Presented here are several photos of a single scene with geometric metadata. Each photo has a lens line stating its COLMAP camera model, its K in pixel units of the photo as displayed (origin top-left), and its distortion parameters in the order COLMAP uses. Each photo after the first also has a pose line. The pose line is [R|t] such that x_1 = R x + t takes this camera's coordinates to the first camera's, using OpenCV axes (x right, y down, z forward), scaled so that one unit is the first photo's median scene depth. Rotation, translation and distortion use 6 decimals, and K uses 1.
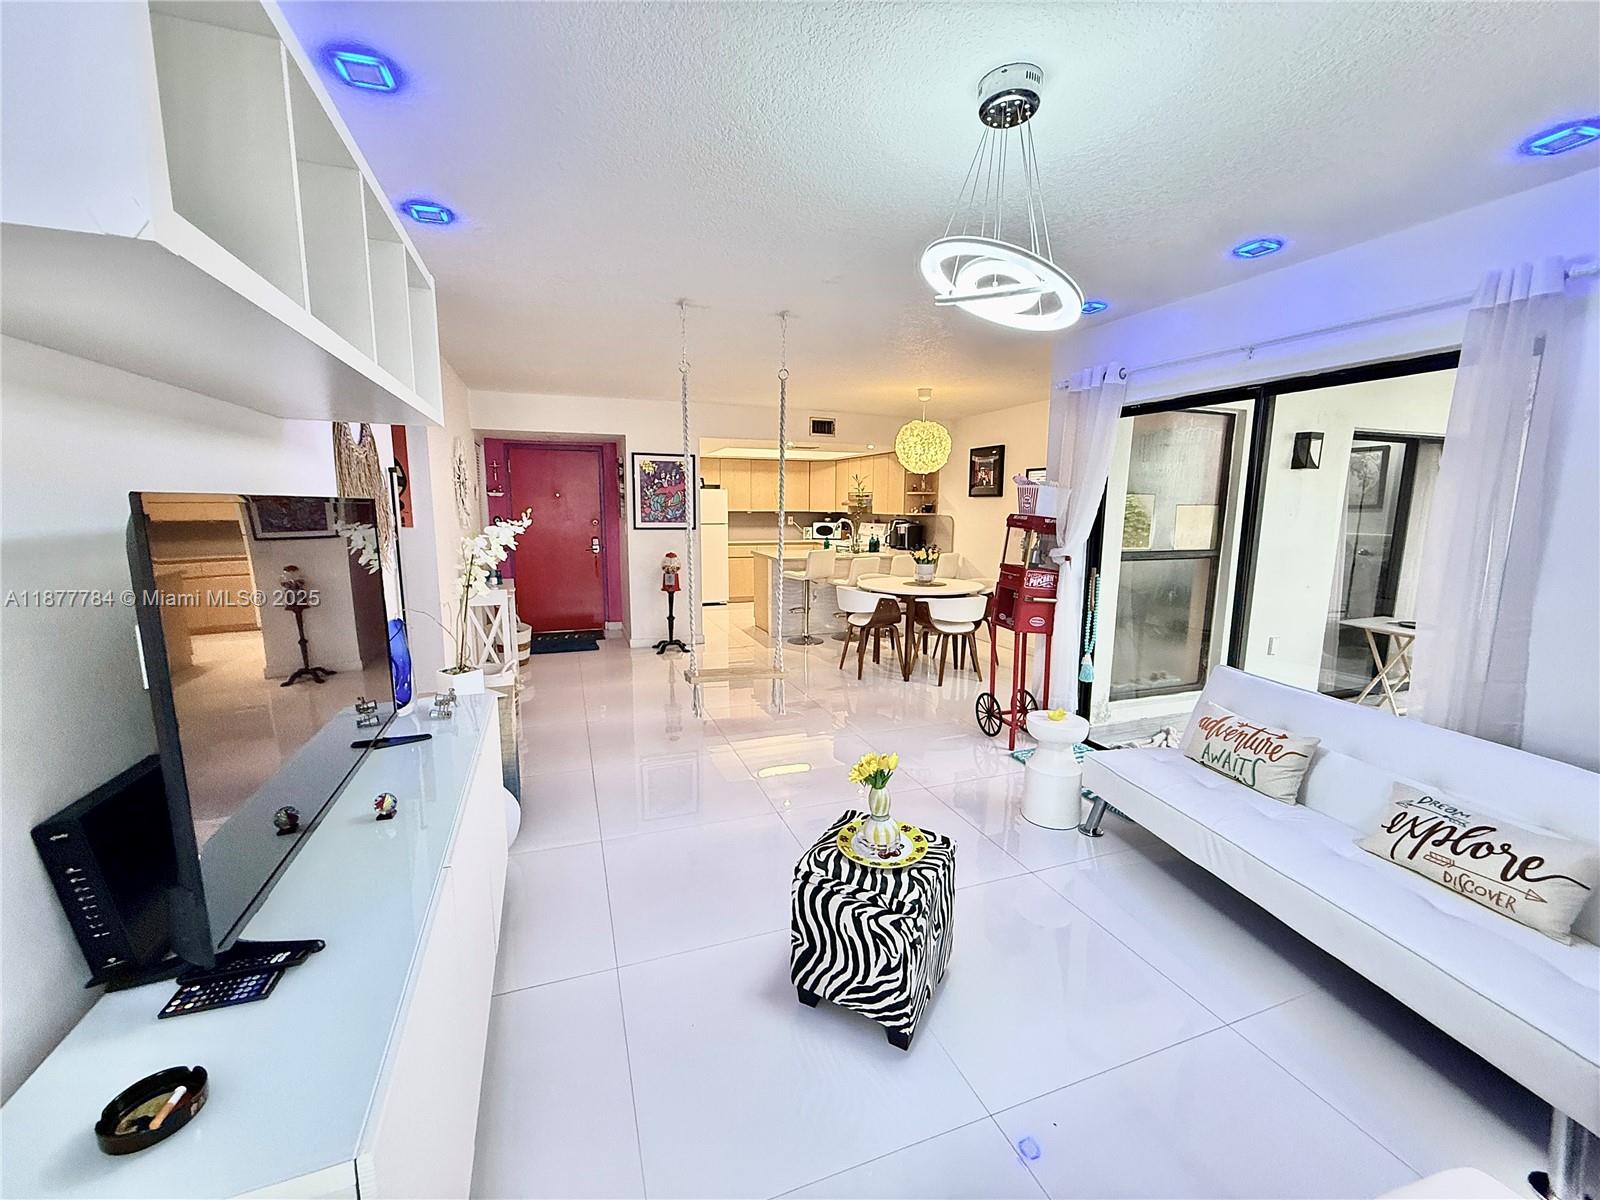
lens RADIAL K [[643.0, 0, 796.2], [0, 643.0, 601.4], [0, 0, 1]] dist [-0.000158, 0.000716]
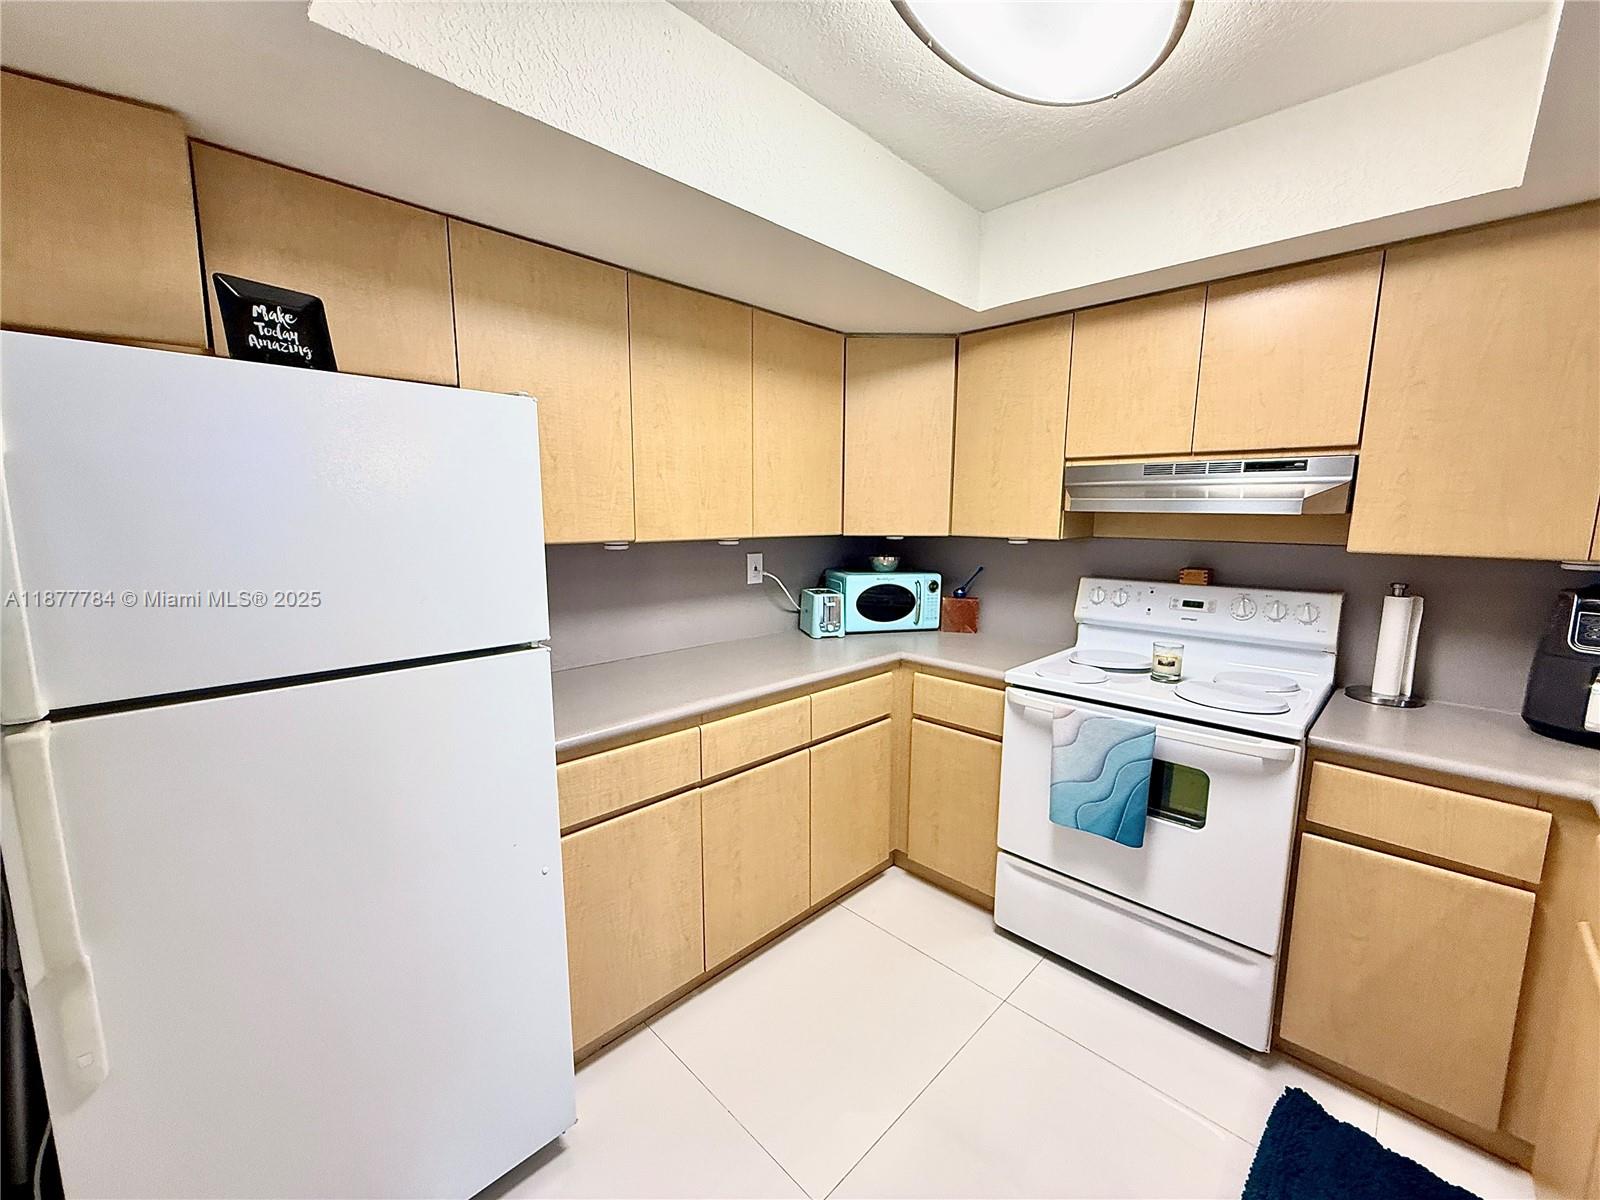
lens RADIAL K [[643.0, 0, 799.4], [0, 643.0, 602.4], [0, 0, 1]] dist [-0.000158, 0.000716]
pose [[0.904094, -0.060883, 0.422975, -0.151719], [0.063804, 0.997936, 0.007263, -0.165809], [-0.422544, 0.020421, 0.906112, 1.109958]]
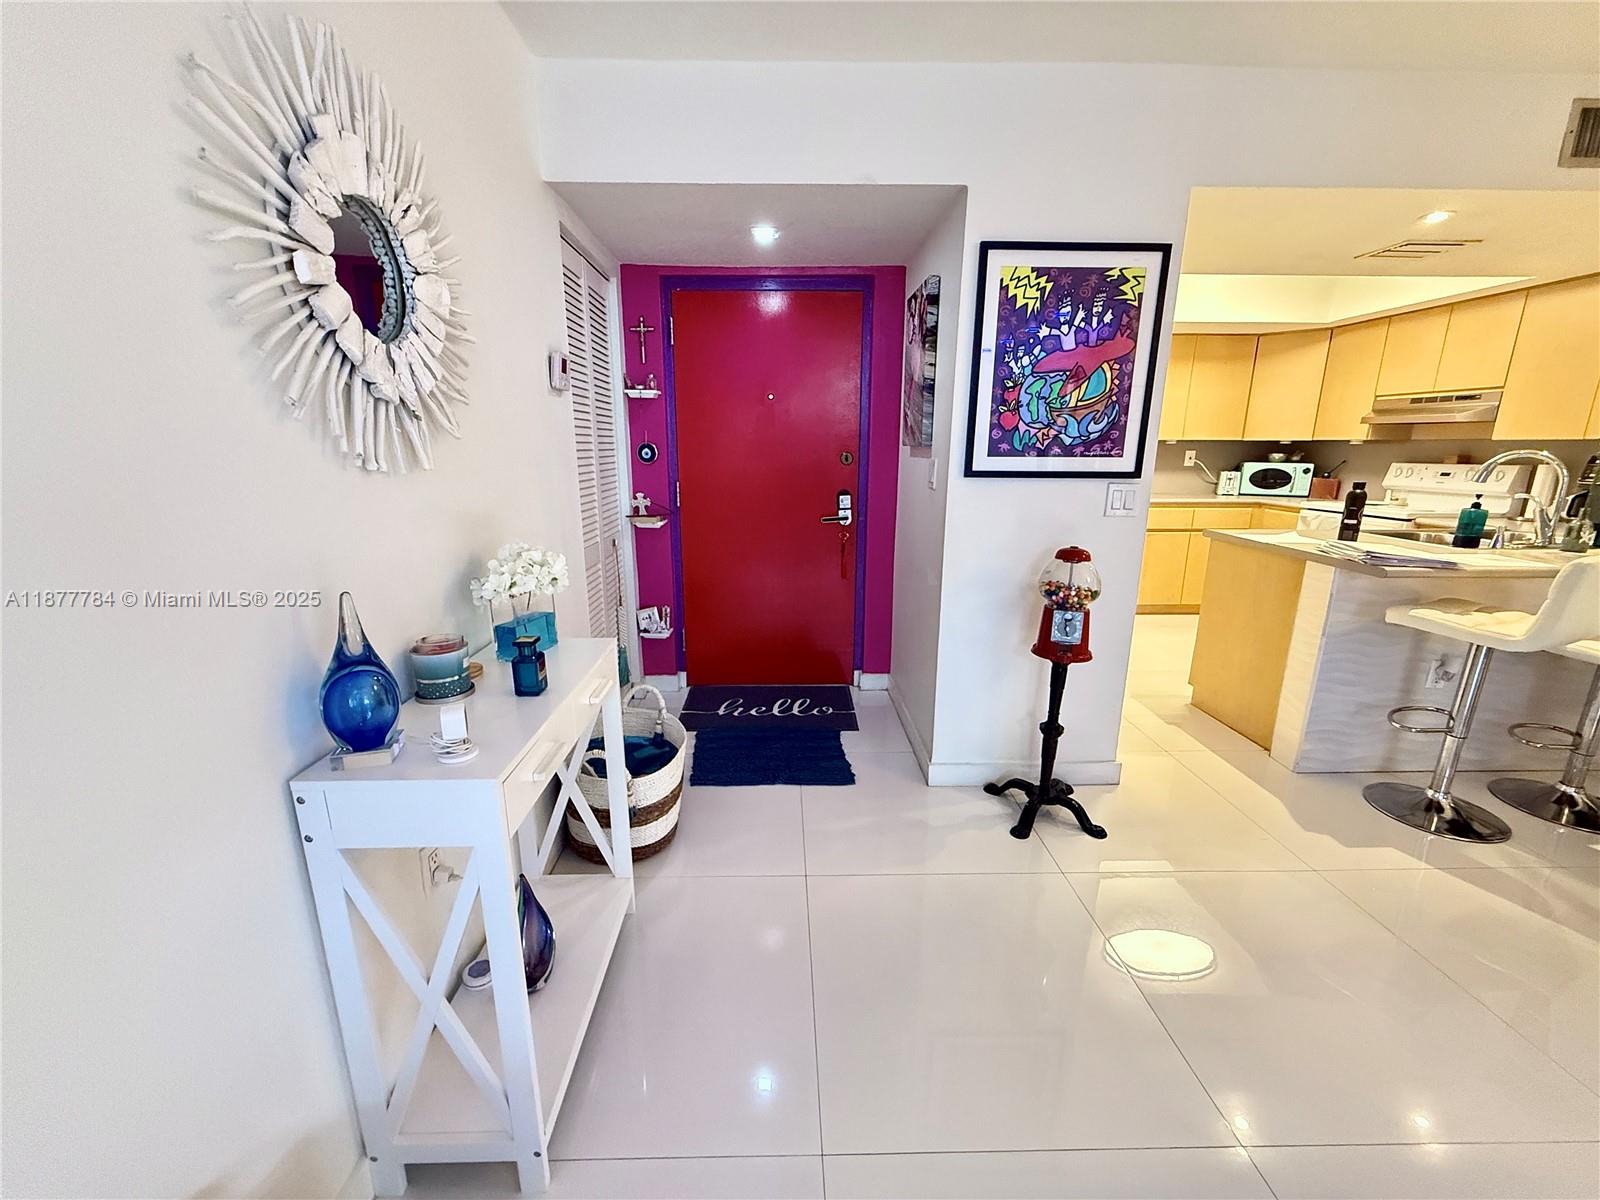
lens RADIAL K [[643.0, 0, 792.7], [0, 643.0, 601.8], [0, 0, 1]] dist [-0.000158, 0.000716]
pose [[0.946709, 0.071875, -0.313970, -0.207988], [-0.043778, 0.994452, 0.095650, -0.066984], [0.319102, -0.076808, 0.944603, 0.578417]]
